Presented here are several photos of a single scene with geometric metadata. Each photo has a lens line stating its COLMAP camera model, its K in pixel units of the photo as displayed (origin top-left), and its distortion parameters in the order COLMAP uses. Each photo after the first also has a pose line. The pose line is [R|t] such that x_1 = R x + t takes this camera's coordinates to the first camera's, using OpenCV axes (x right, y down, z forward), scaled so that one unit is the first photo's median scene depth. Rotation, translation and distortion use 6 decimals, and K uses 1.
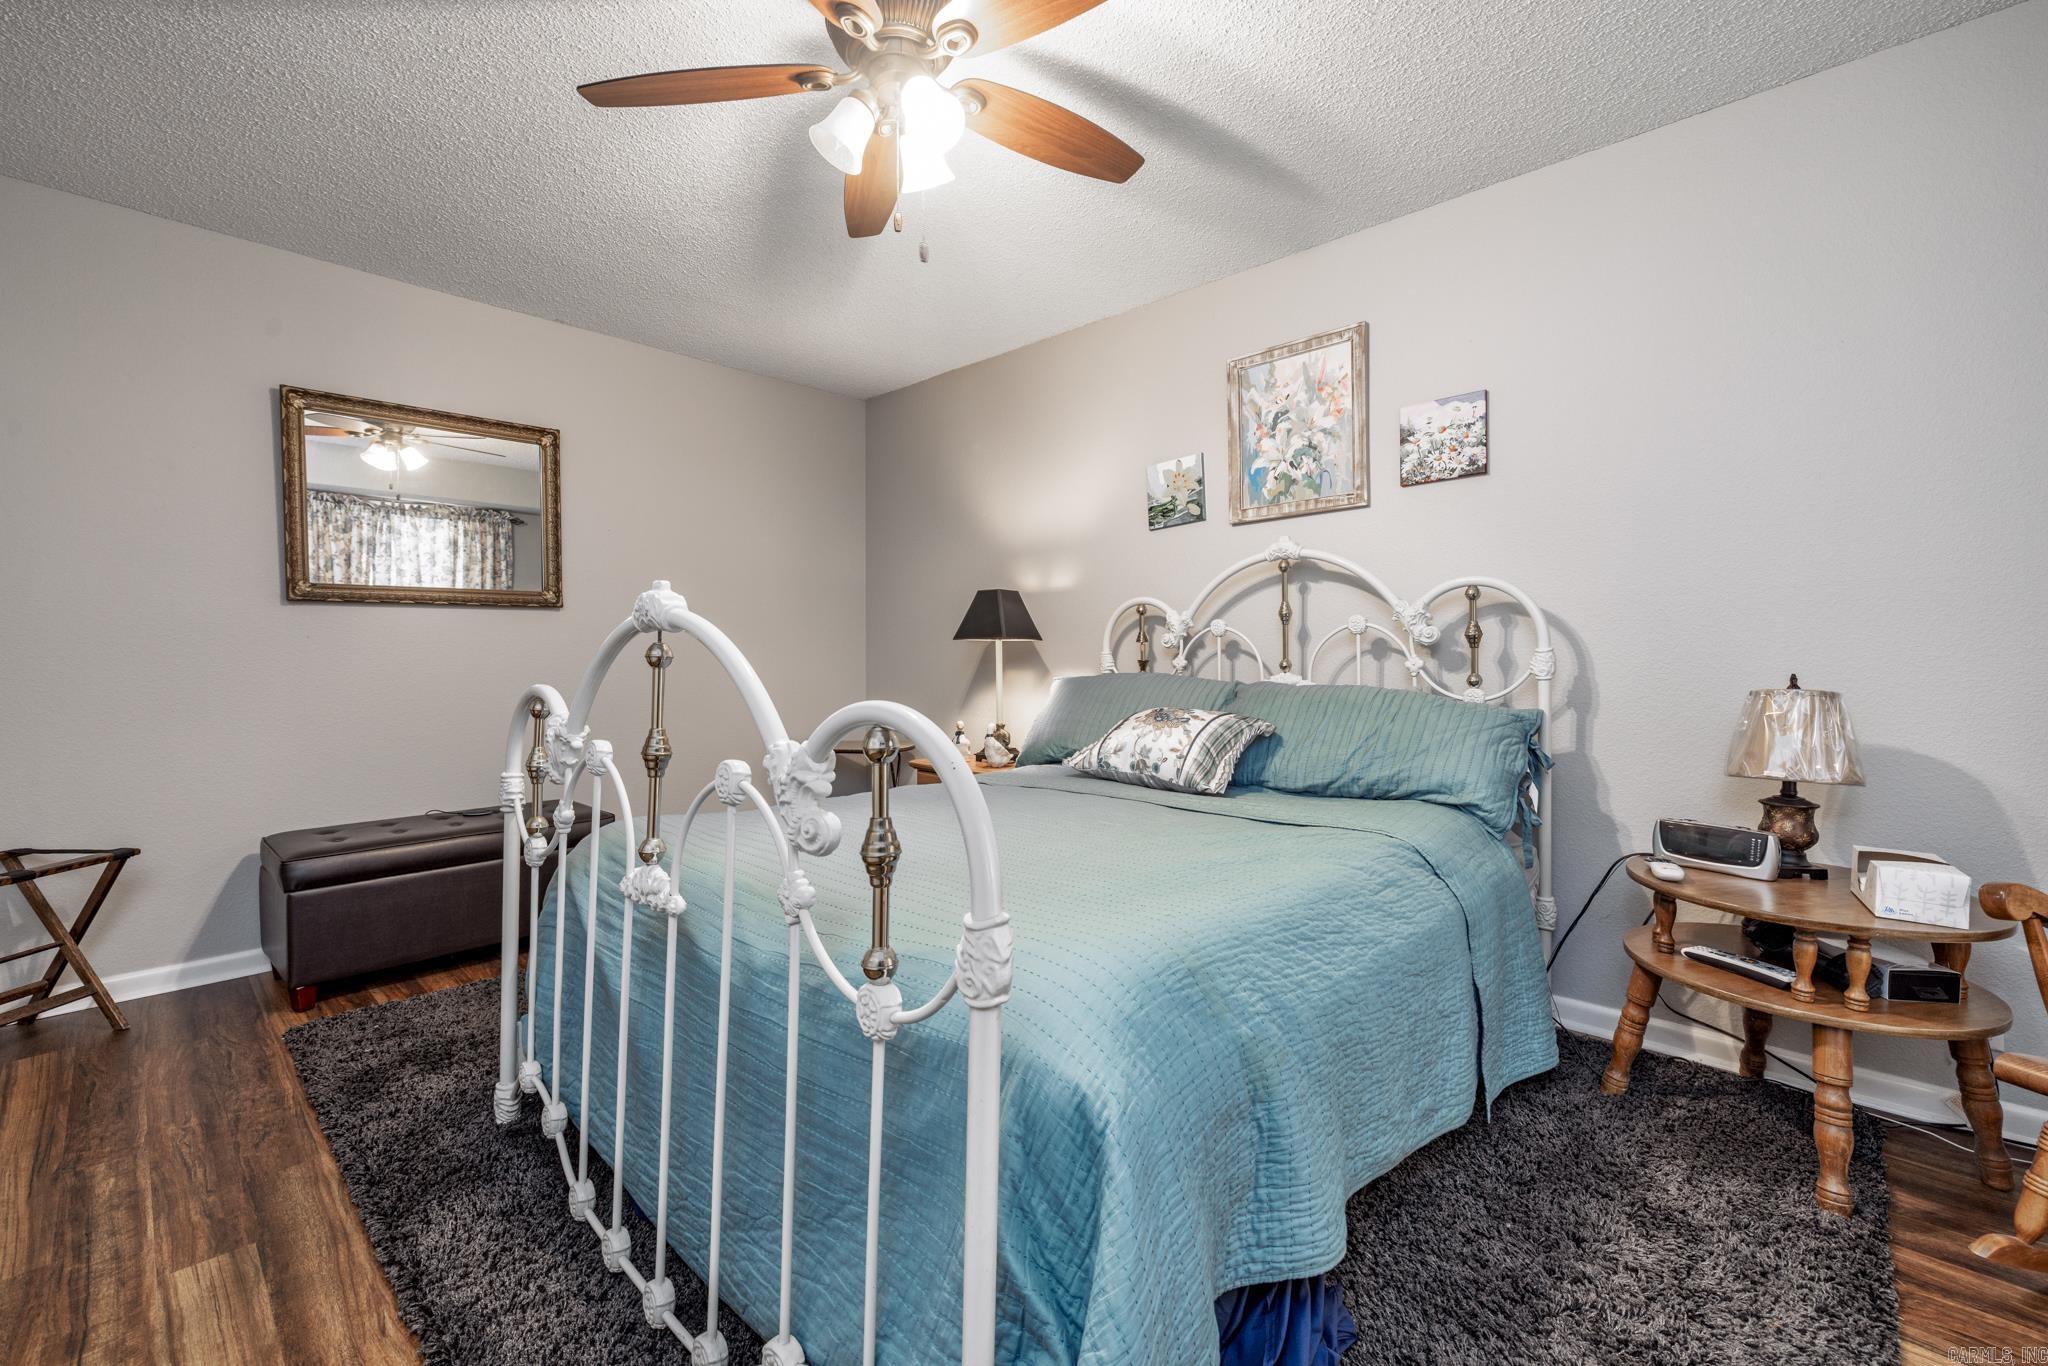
lens RADIAL K [[864.7, 0, 1017.8], [0, 864.7, 678.8], [0, 0, 1]] dist [0.000970, -0.000024]
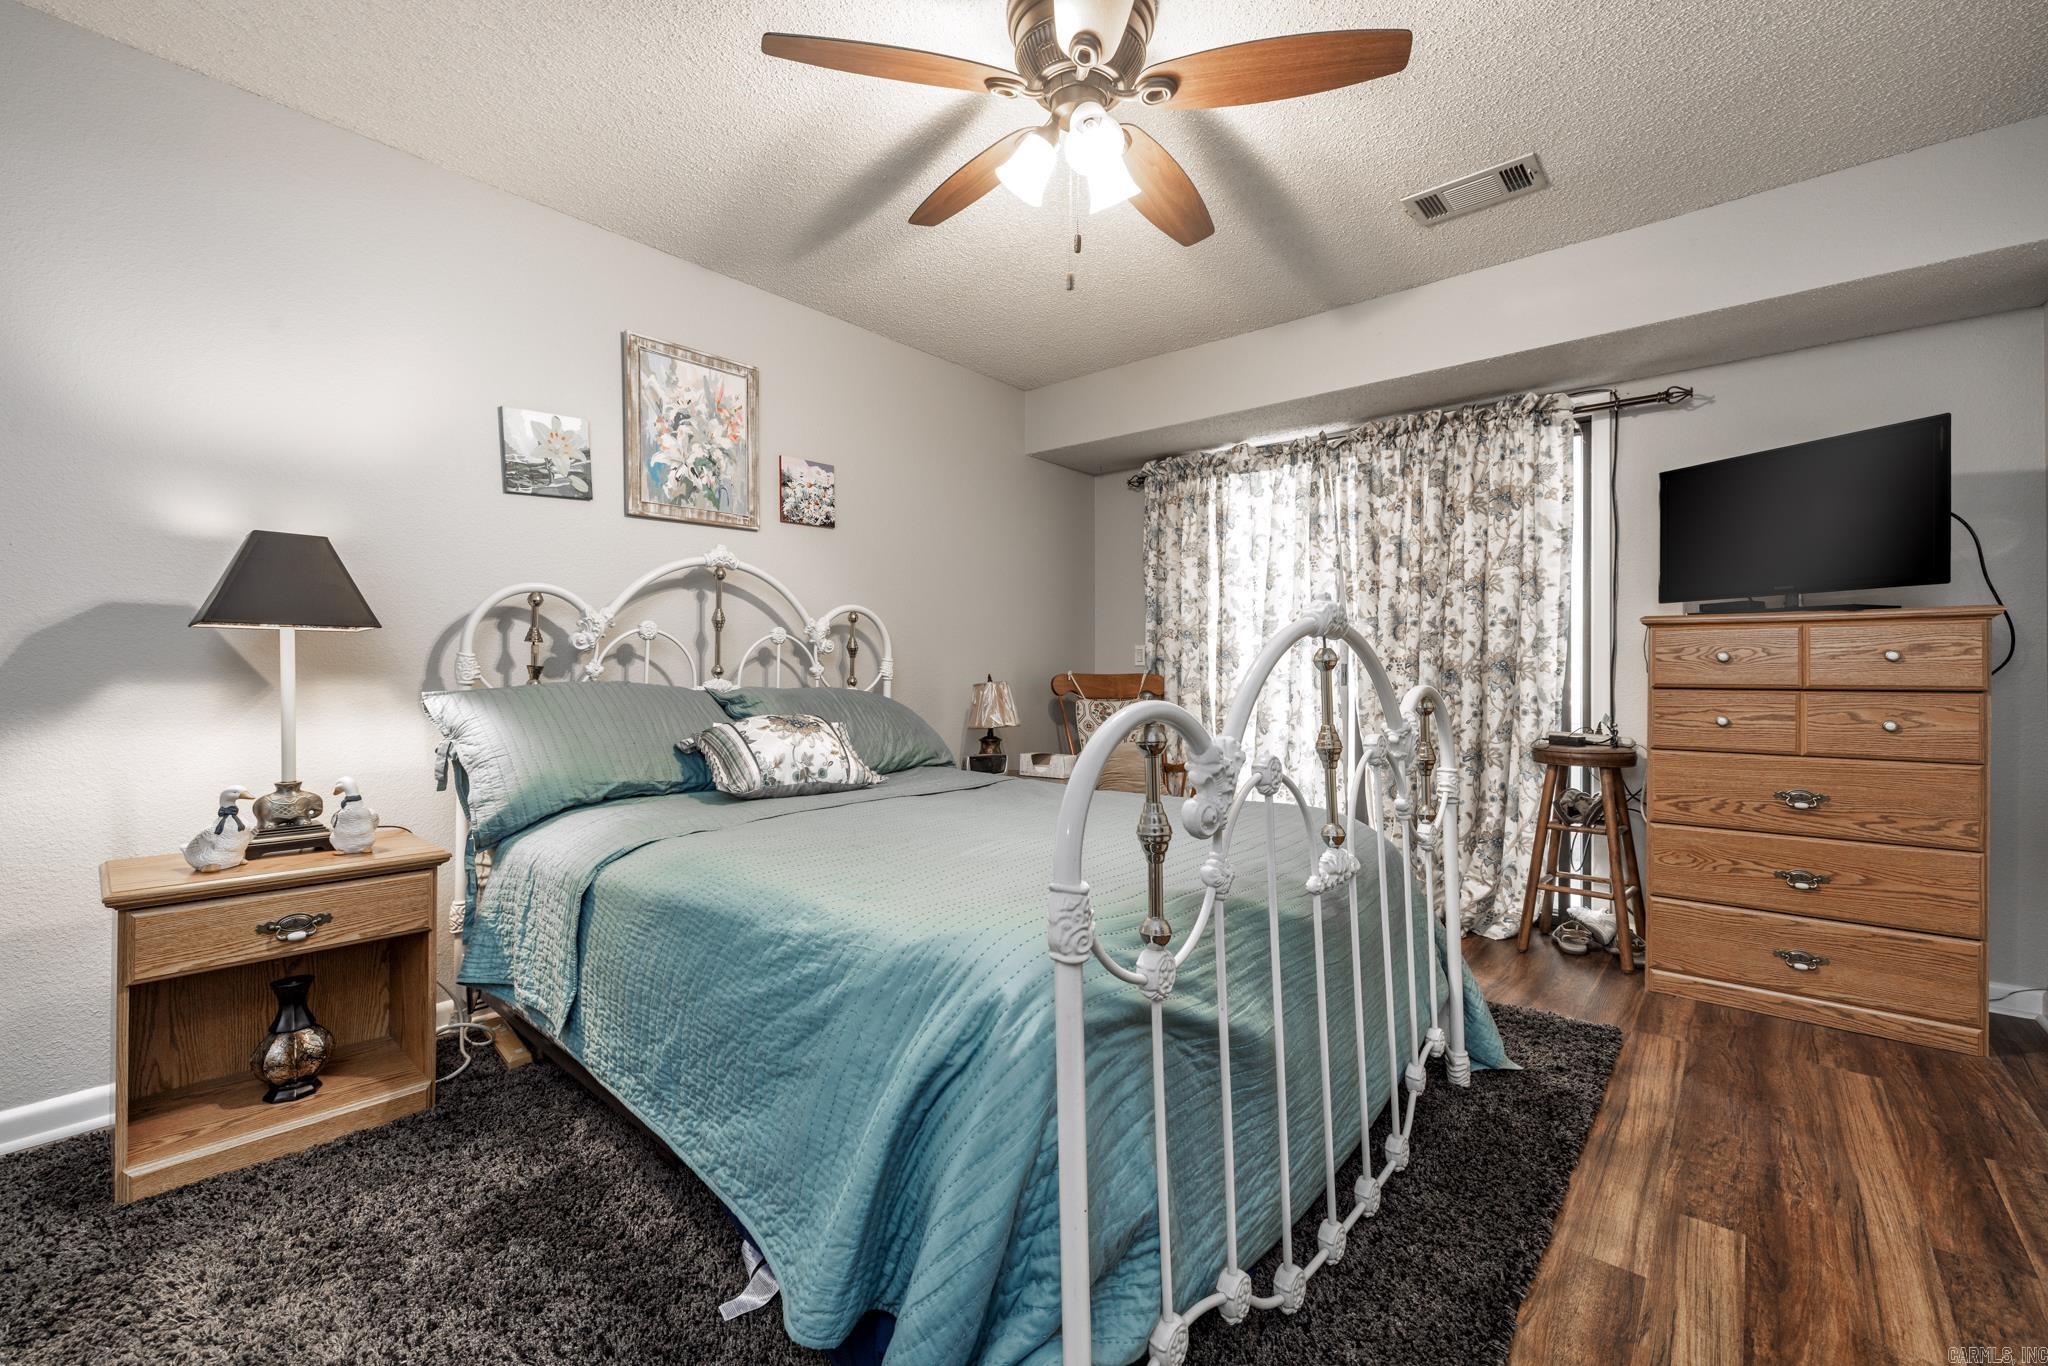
lens RADIAL K [[864.7, 0, 1017.8], [0, 864.7, 678.8], [0, 0, 1]] dist [0.000970, -0.000024]
pose [[-0.056939, -0.012885, 0.998295, -0.721665], [0.019322, 0.999715, 0.014005, -0.013699], [-0.998191, 0.020087, -0.056674, 0.696195]]
